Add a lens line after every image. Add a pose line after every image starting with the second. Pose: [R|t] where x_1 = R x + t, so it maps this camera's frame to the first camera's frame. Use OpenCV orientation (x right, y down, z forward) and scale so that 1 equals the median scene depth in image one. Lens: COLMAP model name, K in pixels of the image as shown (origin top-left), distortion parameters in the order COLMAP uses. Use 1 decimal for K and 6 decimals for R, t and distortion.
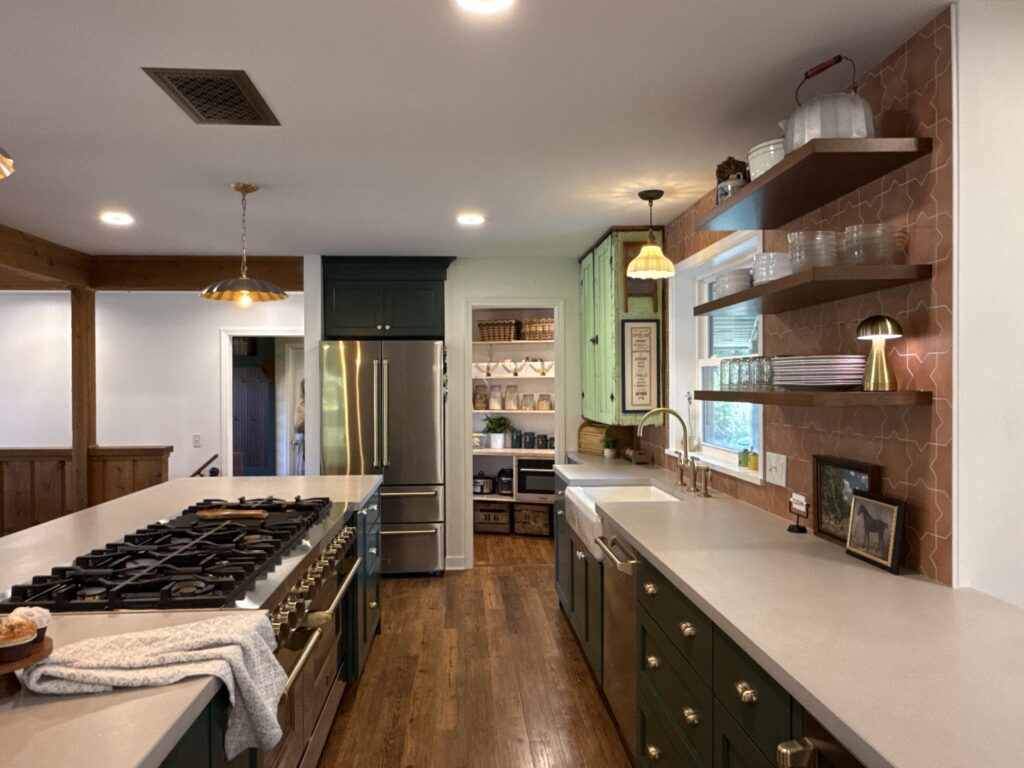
lens RADIAL K [[707.0, 0, 508.5], [0, 707.0, 384.5], [0, 0, 1]] dist [0.022774, 0.011429]
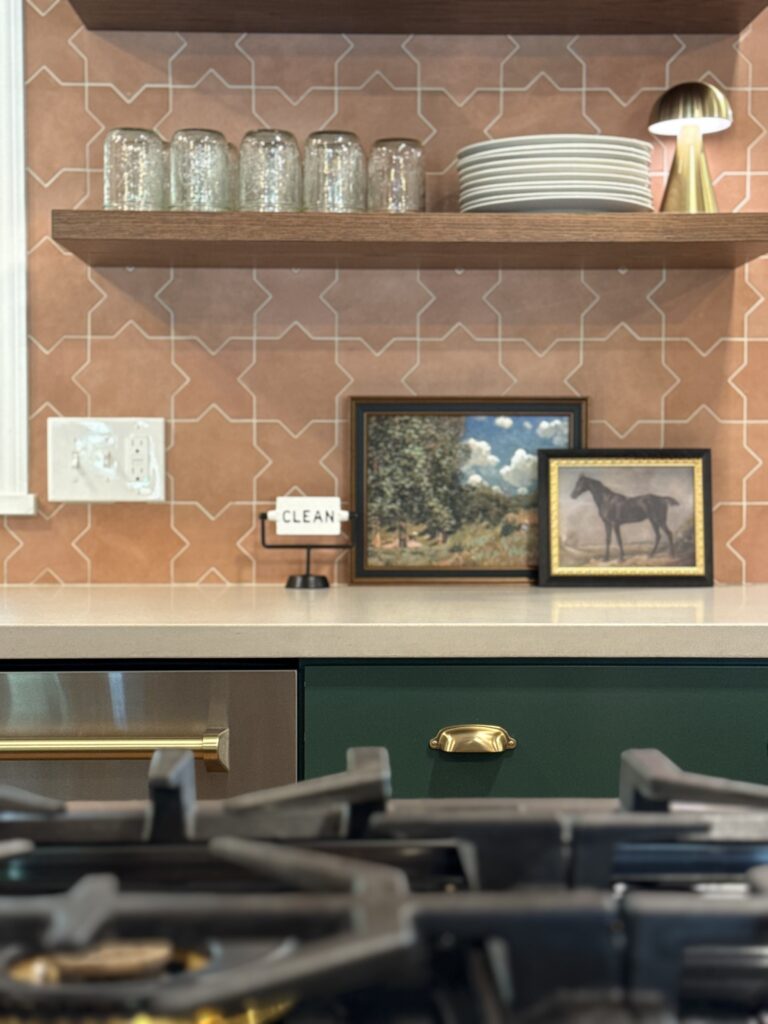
lens RADIAL K [[1728.8, 0, 385.4], [0, 1728.8, 512.6], [0, 0, 1]] dist [0.154114, 0.000000]
pose [[0.040269, -0.011946, 0.999117, -0.653372], [-0.001332, 0.999927, 0.012009, 0.171833], [-0.999188, -0.001815, 0.040250, 1.037559]]
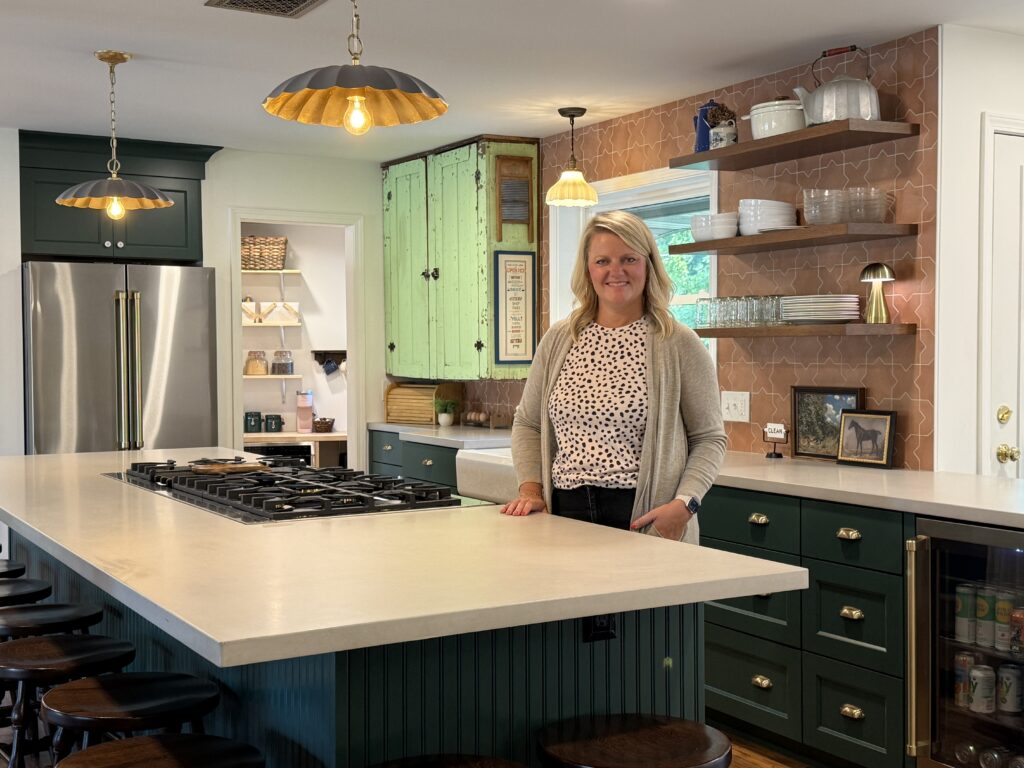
lens RADIAL K [[1277.5, 0, 511.8], [0, 1277.5, 377.4], [0, 0, 1]] dist [0.179218, 0.000000]
pose [[0.892953, -0.008069, 0.450077, -0.945912], [-0.000257, 0.999830, 0.018435, 0.054312], [-0.450149, -0.016577, 0.892800, -0.648444]]
